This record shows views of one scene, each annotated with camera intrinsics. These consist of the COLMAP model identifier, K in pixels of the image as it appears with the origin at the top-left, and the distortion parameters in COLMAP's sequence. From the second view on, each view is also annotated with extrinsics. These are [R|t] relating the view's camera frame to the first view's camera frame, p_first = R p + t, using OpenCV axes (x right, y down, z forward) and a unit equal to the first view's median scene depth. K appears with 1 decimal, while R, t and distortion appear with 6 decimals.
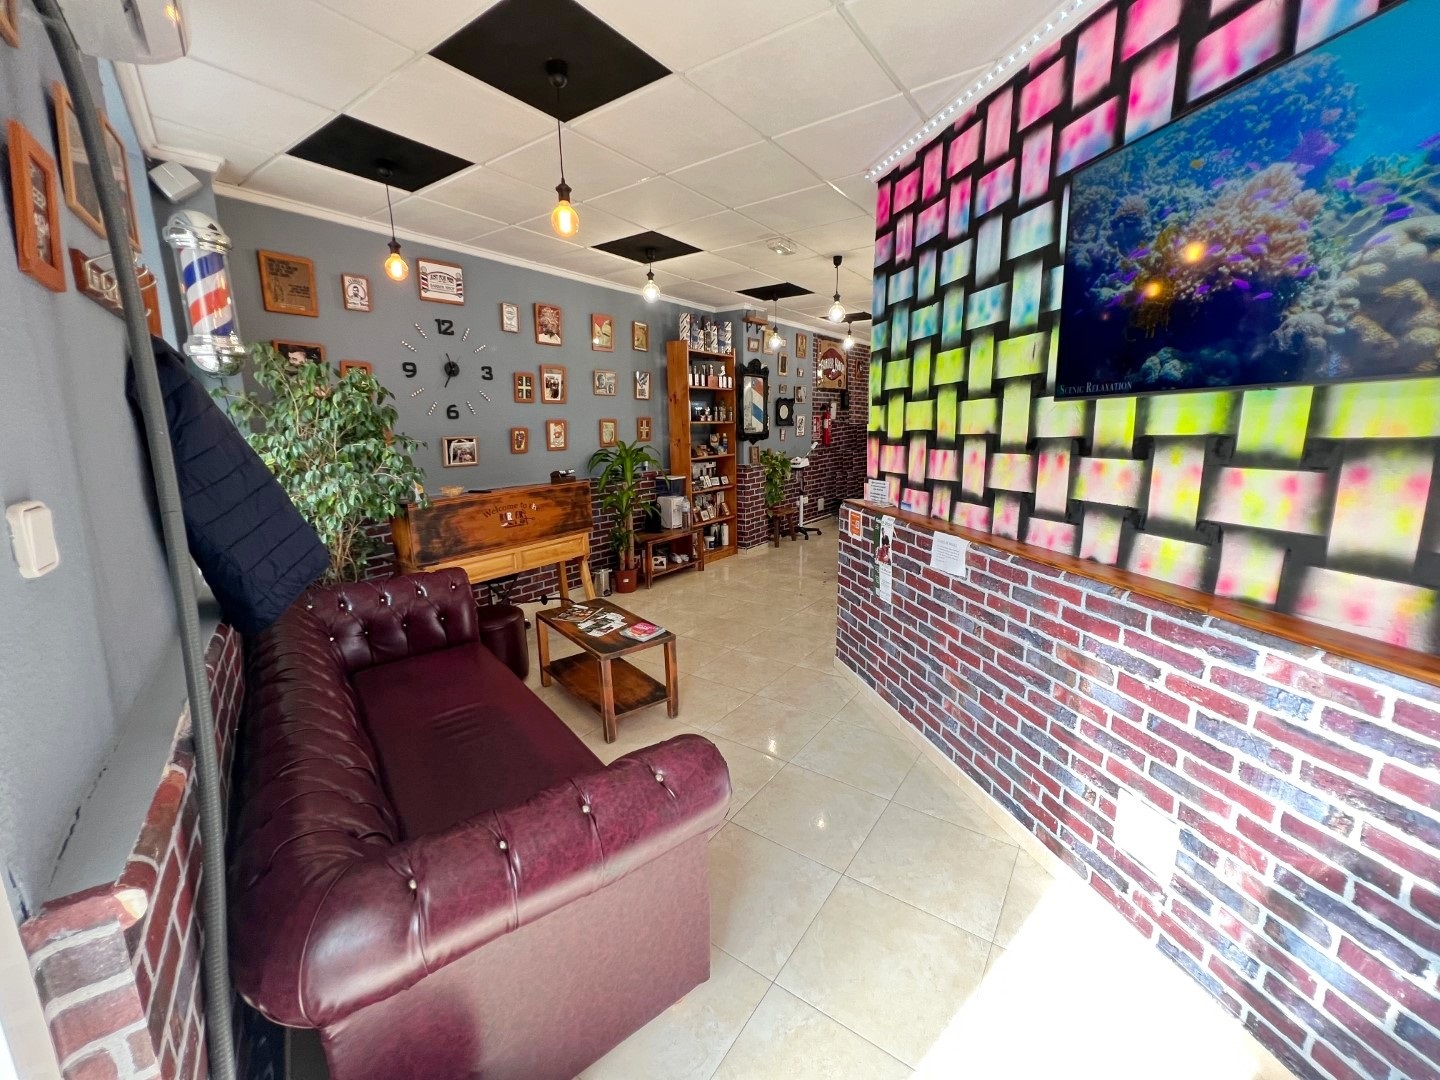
lens RADIAL K [[579.0, 0, 717.9], [0, 579.0, 536.2], [0, 0, 1]] dist [-0.000732, -0.000004]
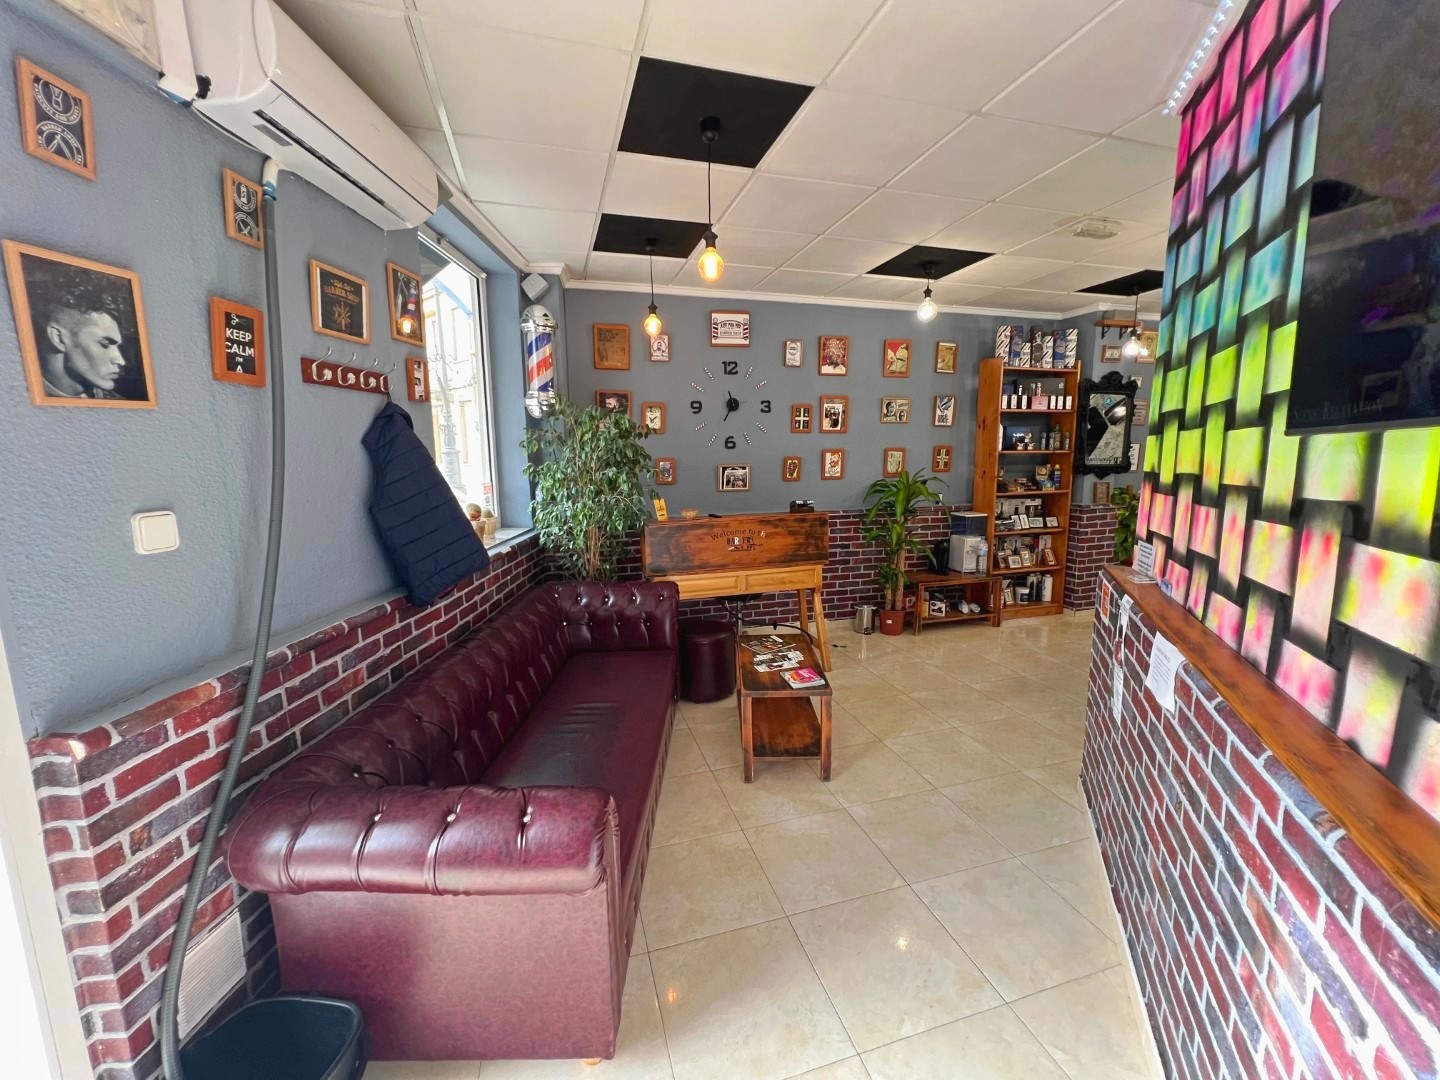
lens RADIAL K [[581.0, 0, 719.8], [0, 581.0, 536.2], [0, 0, 1]] dist [-0.001004, 0.000309]
pose [[0.789352, 0.095019, -0.606543, 0.247248], [-0.119210, 0.992869, 0.000400, -0.037263], [0.602256, 0.071990, 0.795051, 0.123147]]
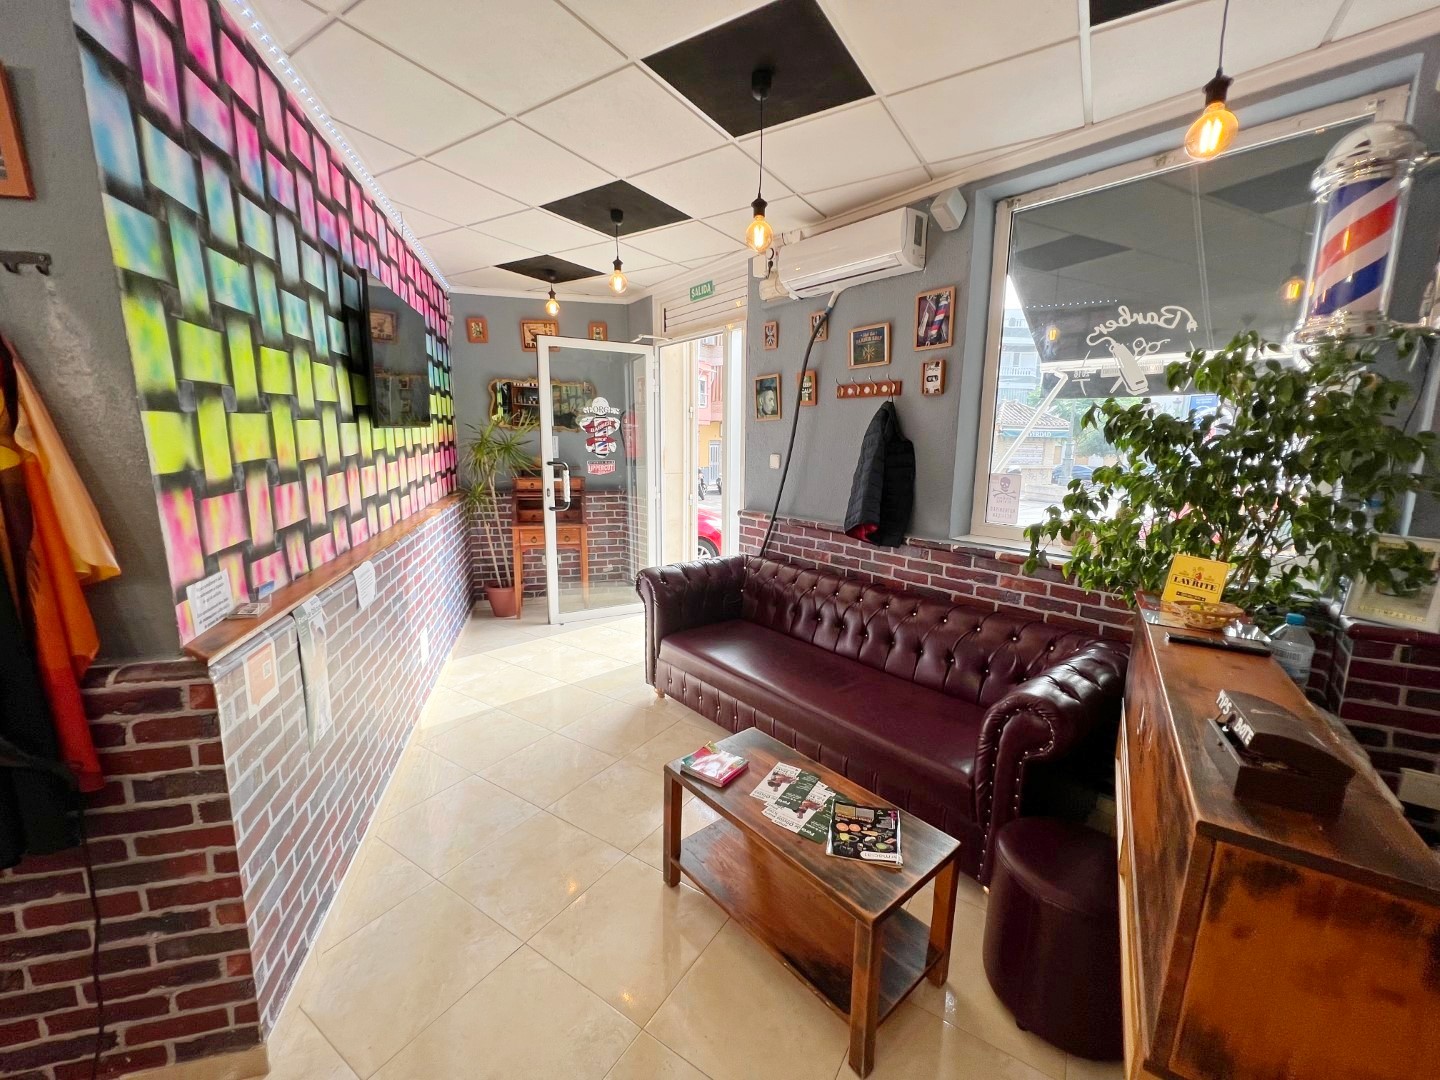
lens RADIAL K [[581.0, 0, 719.8], [0, 581.0, 536.2], [0, 0, 1]] dist [-0.001004, 0.000309]
pose [[-0.999170, 0.010751, -0.039299, -0.089144], [-0.004097, 0.933160, 0.359437, -0.244684], [0.040537, 0.359299, -0.932342, 1.197963]]
